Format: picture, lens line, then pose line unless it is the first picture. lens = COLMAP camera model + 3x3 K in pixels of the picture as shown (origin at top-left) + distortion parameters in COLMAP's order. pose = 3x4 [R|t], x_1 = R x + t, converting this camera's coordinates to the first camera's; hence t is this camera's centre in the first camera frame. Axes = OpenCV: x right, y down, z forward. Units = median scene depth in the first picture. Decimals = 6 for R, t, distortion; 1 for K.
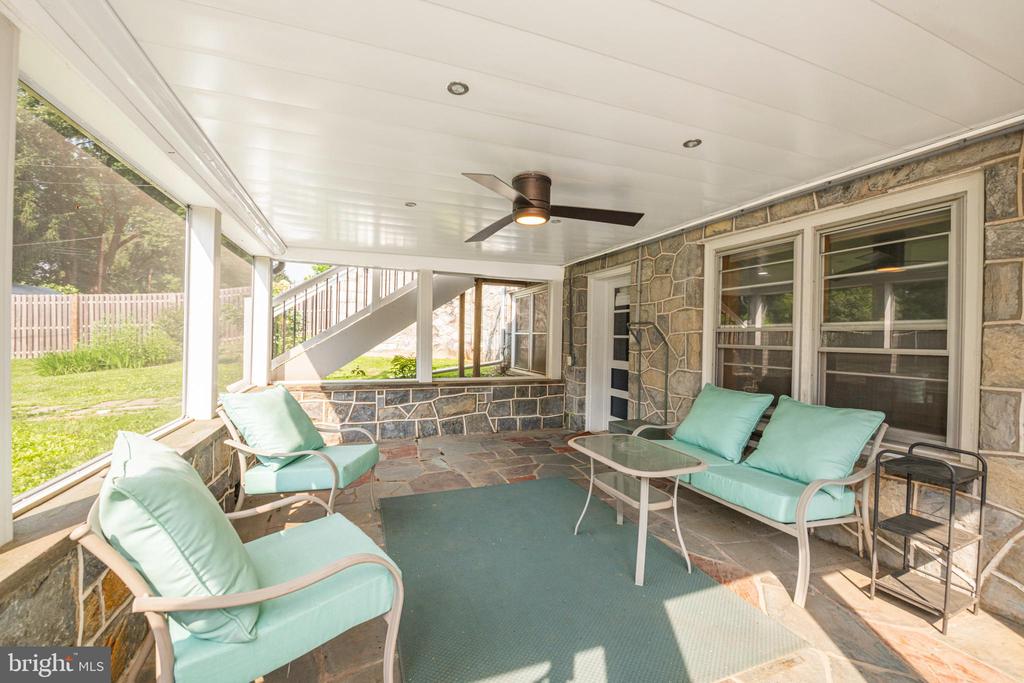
lens RADIAL K [[417.8, 0, 516.0], [0, 417.8, 340.4], [0, 0, 1]] dist [-0.014842, -0.001045]
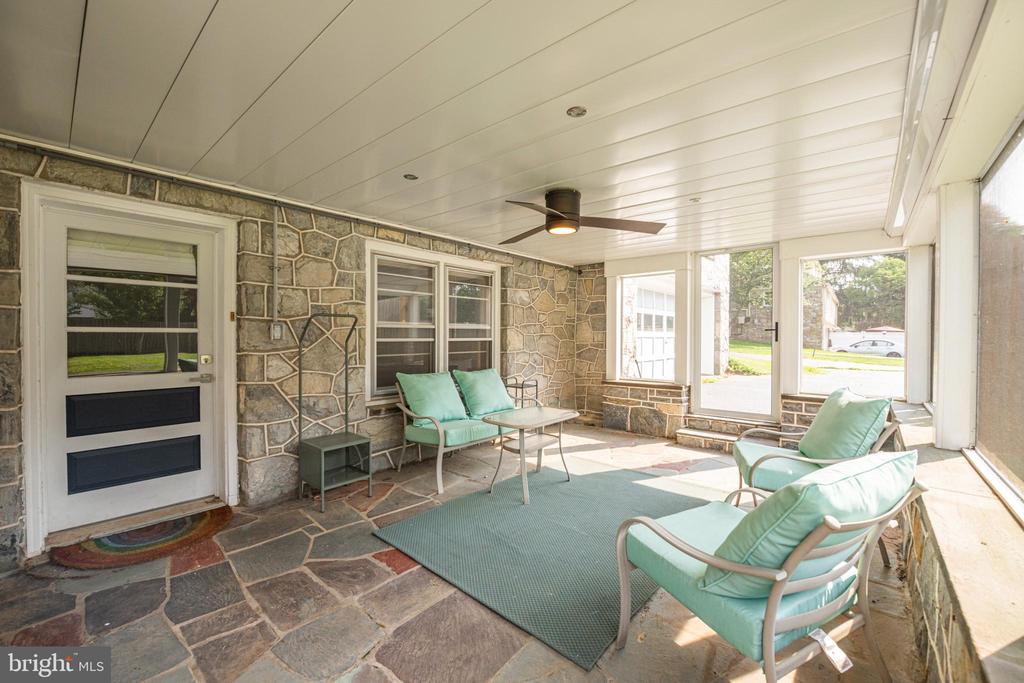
lens RADIAL K [[417.8, 0, 514.5], [0, 417.8, 339.2], [0, 0, 1]] dist [-0.014842, -0.001045]
pose [[-0.466044, -0.030918, 0.884221, -0.641089], [-0.009994, 0.999509, 0.029681, -0.024915], [-0.884705, 0.004996, -0.466125, 1.176245]]
